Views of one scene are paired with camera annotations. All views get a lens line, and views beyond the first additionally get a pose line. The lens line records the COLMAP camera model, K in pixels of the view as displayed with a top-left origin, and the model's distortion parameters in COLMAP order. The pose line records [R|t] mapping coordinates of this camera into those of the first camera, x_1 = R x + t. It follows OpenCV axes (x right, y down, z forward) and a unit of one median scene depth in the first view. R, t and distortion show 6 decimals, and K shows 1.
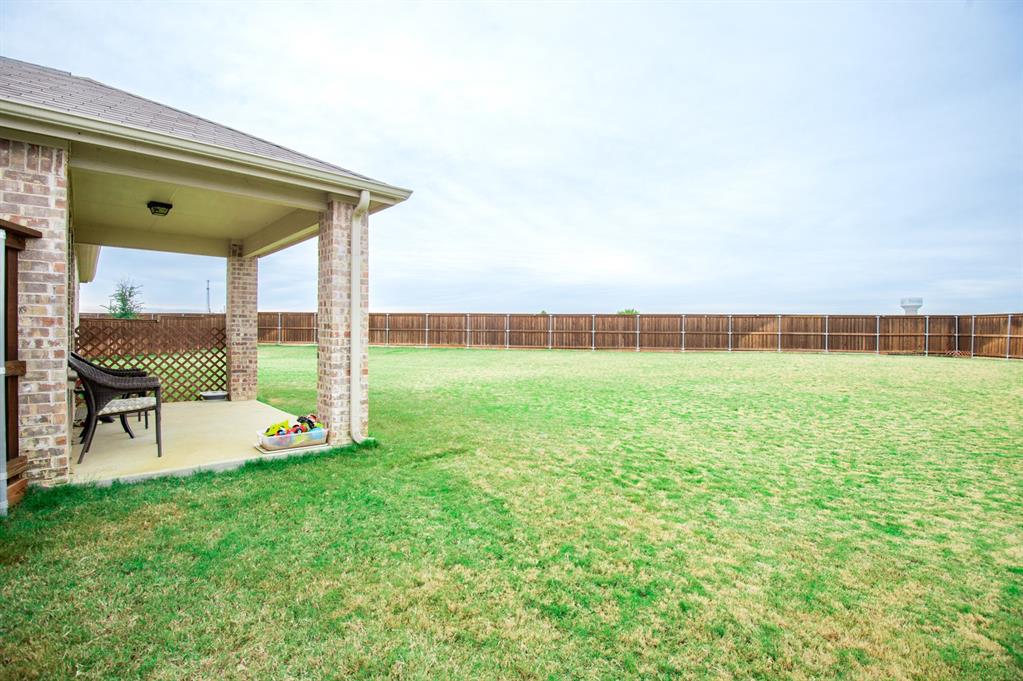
lens RADIAL K [[483.7, 0, 517.8], [0, 483.7, 326.0], [0, 0, 1]] dist [-0.002261, -0.021890]
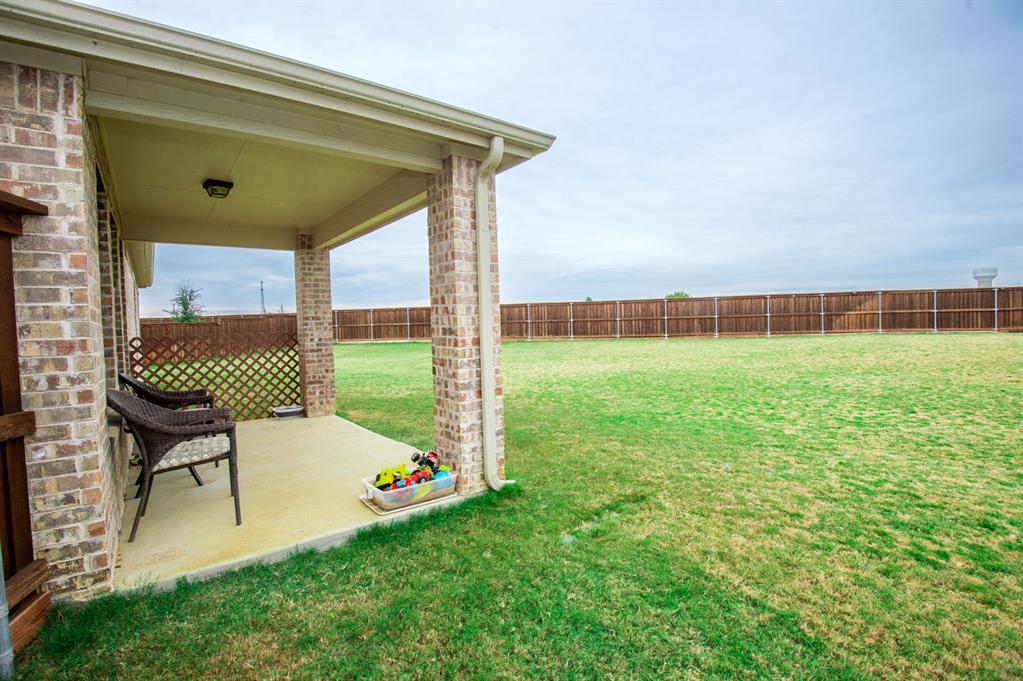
lens RADIAL K [[483.7, 0, 517.8], [0, 483.7, 326.0], [0, 0, 1]] dist [-0.002261, -0.021890]
pose [[0.995584, -0.035974, -0.086710, -0.229674], [0.038035, 0.999029, 0.022234, -0.019912], [0.085826, -0.025434, 0.995985, 0.289611]]
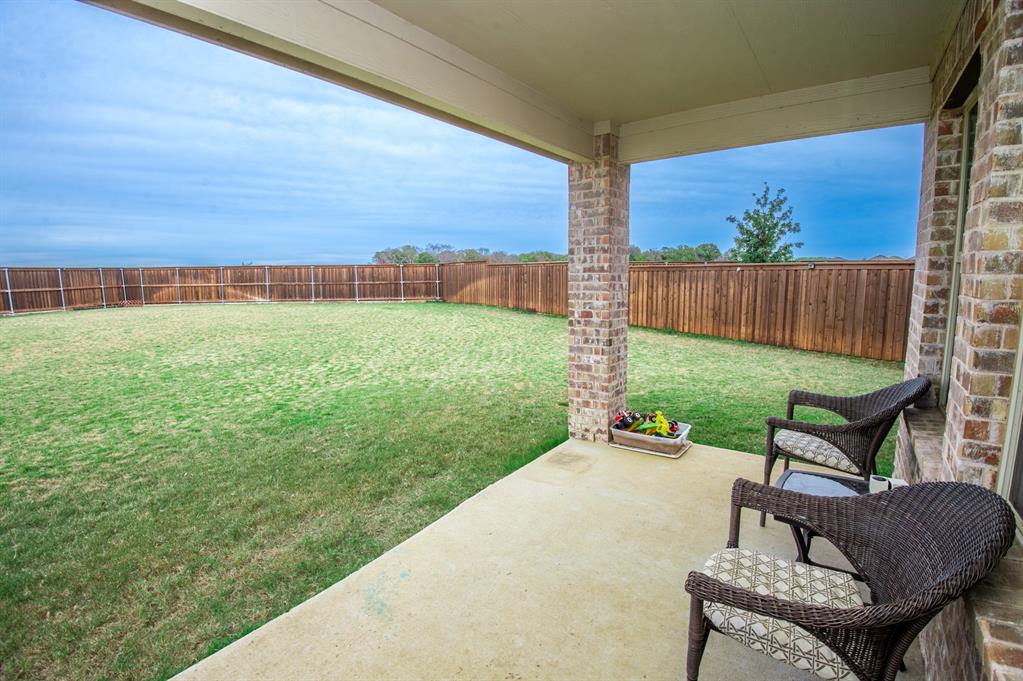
lens RADIAL K [[483.7, 0, 517.8], [0, 483.7, 326.0], [0, 0, 1]] dist [-0.002261, -0.021890]
pose [[-0.215014, -0.115792, 0.969722, -1.213466], [0.002928, 0.992865, 0.119205, -0.065871], [-0.976607, 0.028470, -0.213141, 1.386720]]
